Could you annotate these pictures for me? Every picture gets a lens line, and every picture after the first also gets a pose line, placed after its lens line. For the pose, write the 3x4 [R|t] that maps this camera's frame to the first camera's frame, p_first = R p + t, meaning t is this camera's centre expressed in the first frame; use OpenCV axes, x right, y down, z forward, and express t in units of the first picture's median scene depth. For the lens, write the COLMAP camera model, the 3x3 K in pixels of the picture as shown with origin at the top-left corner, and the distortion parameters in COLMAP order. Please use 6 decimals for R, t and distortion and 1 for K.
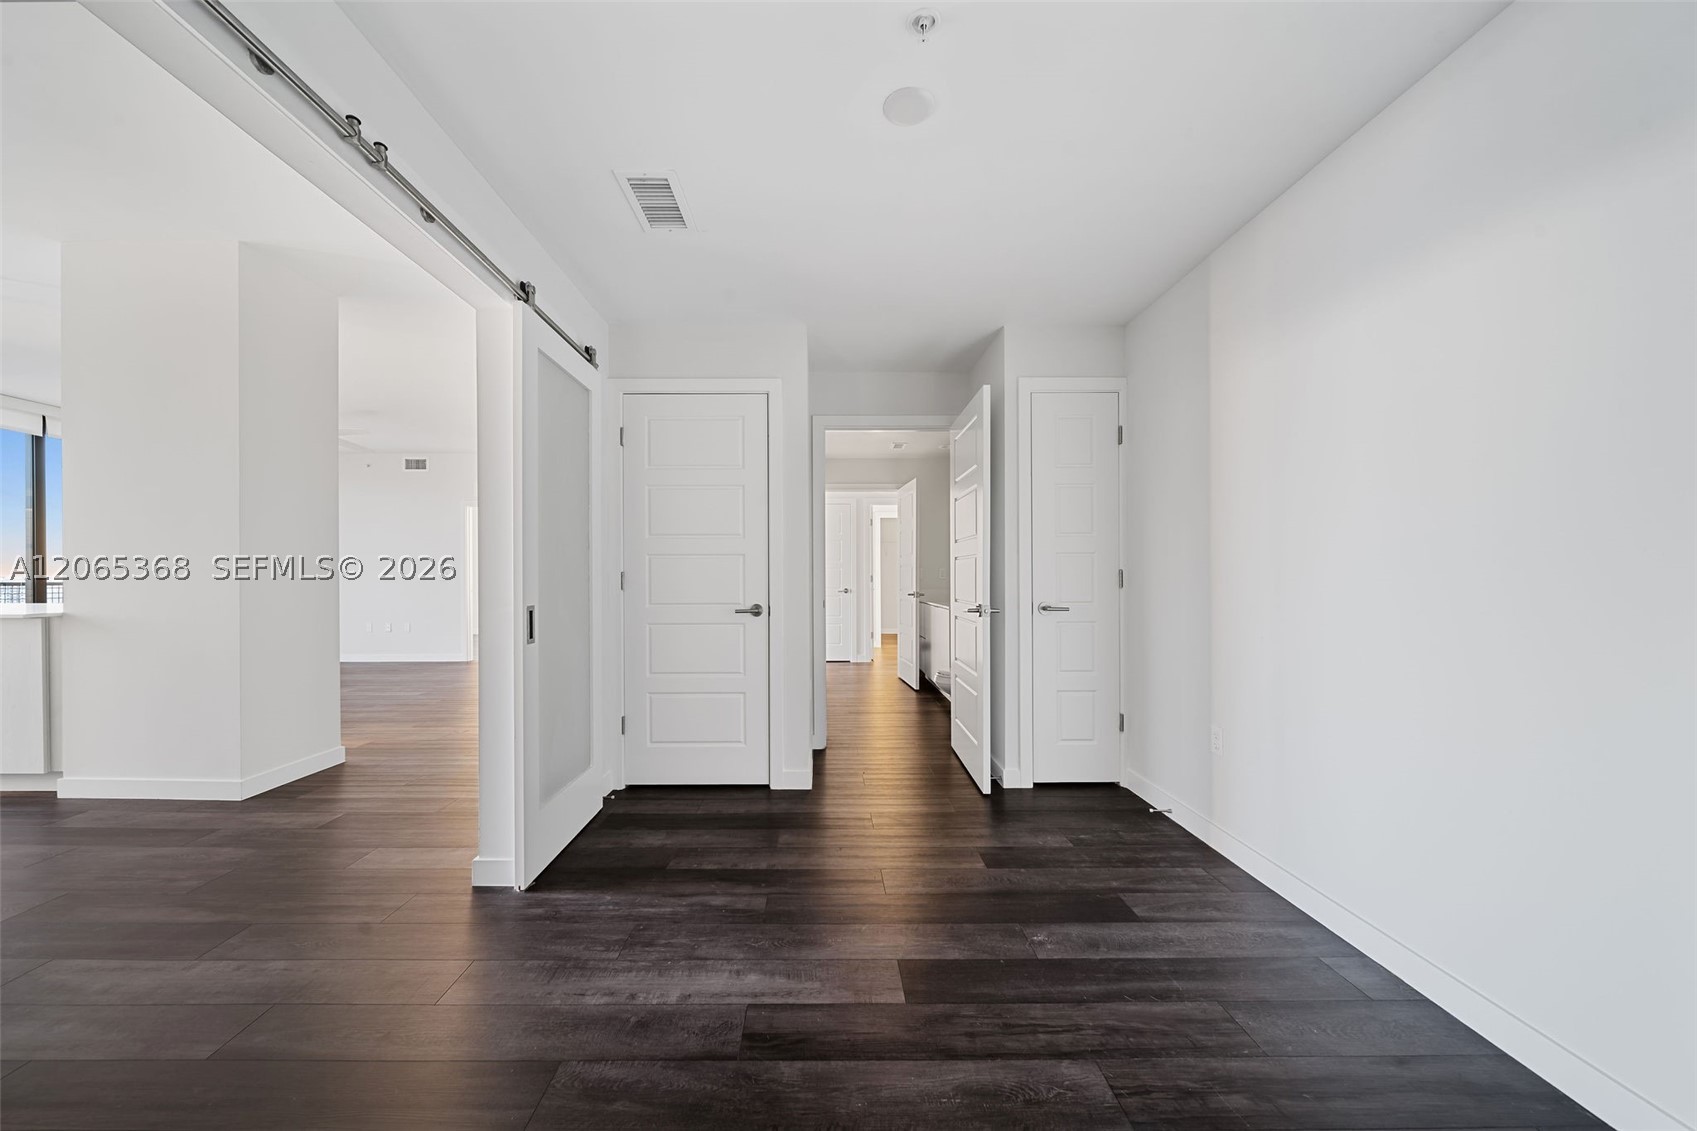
lens RADIAL K [[629.3, 0, 838.9], [0, 629.3, 576.8], [0, 0, 1]] dist [-0.000507, -0.000067]
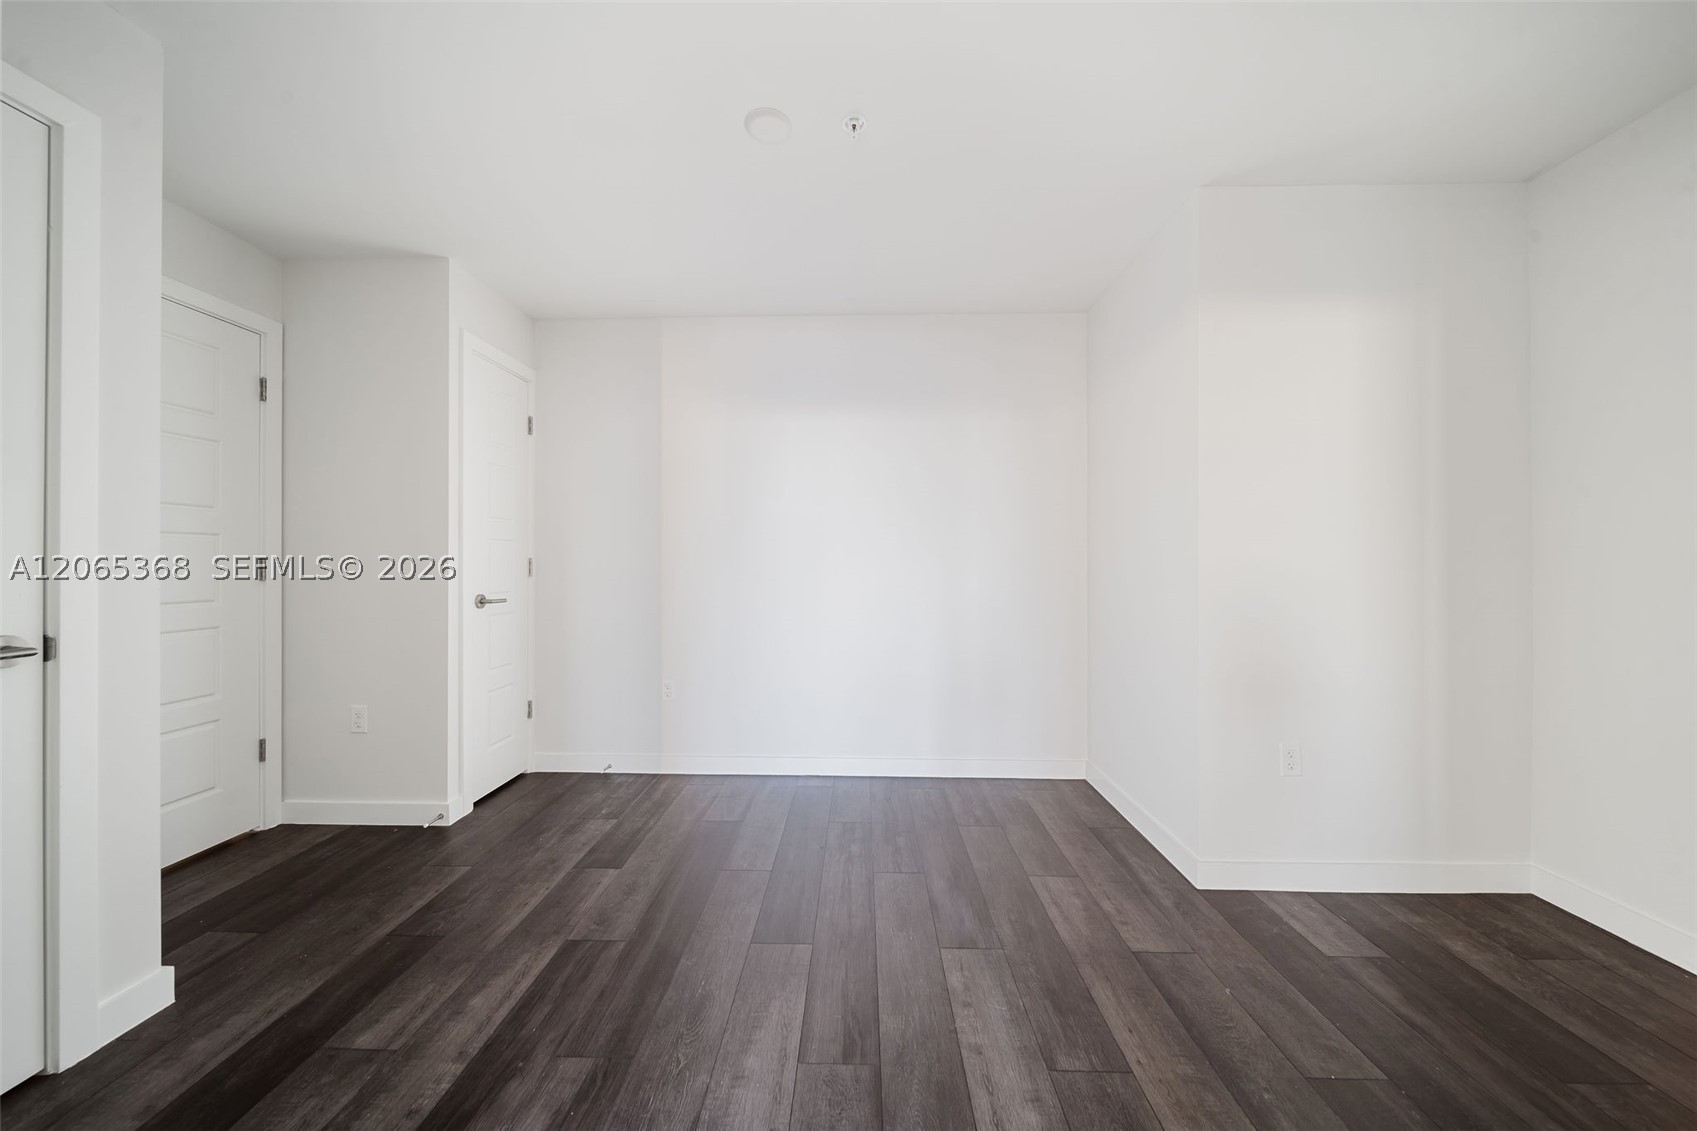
lens RADIAL K [[592.4, 0, 845.9], [0, 592.4, 565.6], [0, 0, 1]] dist [-0.001345, -0.000455]
pose [[0.026985, -0.003319, 0.999630, -0.753957], [-0.000131, 0.999994, 0.003324, -0.005066], [-0.999636, -0.000220, 0.026985, 0.721243]]
